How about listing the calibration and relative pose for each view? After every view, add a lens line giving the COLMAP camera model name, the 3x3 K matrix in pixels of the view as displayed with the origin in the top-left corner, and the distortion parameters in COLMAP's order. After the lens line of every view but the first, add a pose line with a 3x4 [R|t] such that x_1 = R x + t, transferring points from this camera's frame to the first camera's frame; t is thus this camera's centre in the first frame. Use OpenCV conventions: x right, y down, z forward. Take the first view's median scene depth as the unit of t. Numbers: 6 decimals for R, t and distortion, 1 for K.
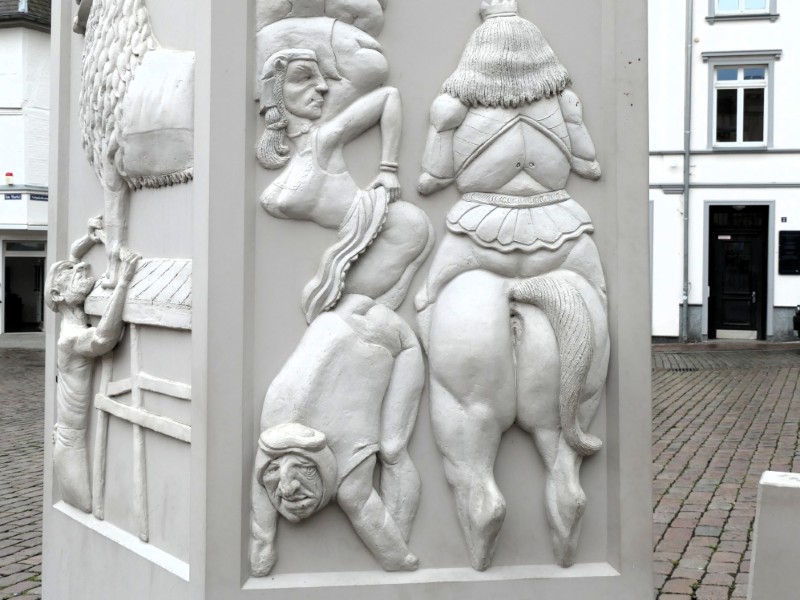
lens RADIAL K [[1026.6, 0, 401.7], [0, 1026.6, 264.0], [0, 0, 1]] dist [0.000366, 0.030049]
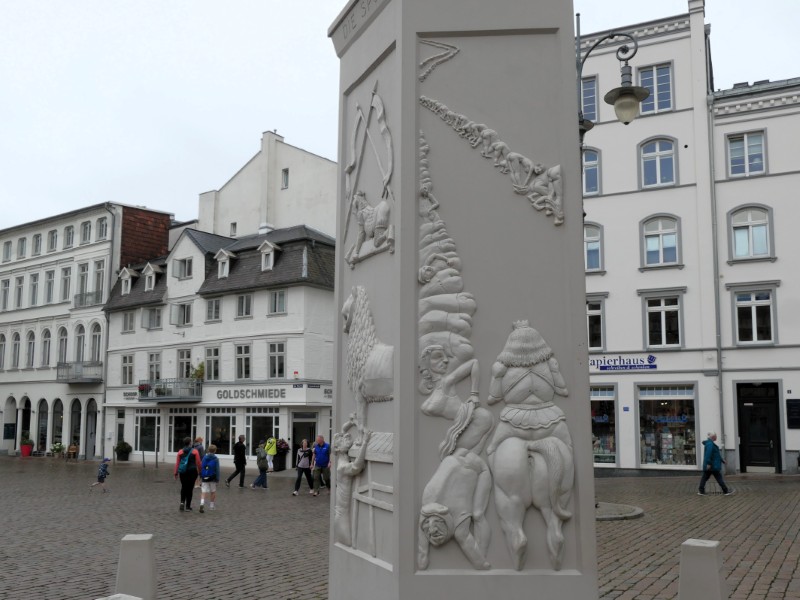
lens RADIAL K [[651.3, 0, 420.6], [0, 651.3, 350.4], [0, 0, 1]] dist [0.001062, -0.002557]
pose [[0.984735, -0.029989, -0.171459, 0.123070], [0.010555, 0.993522, -0.113148, -0.023894], [0.173742, 0.109610, 0.978672, -0.488736]]
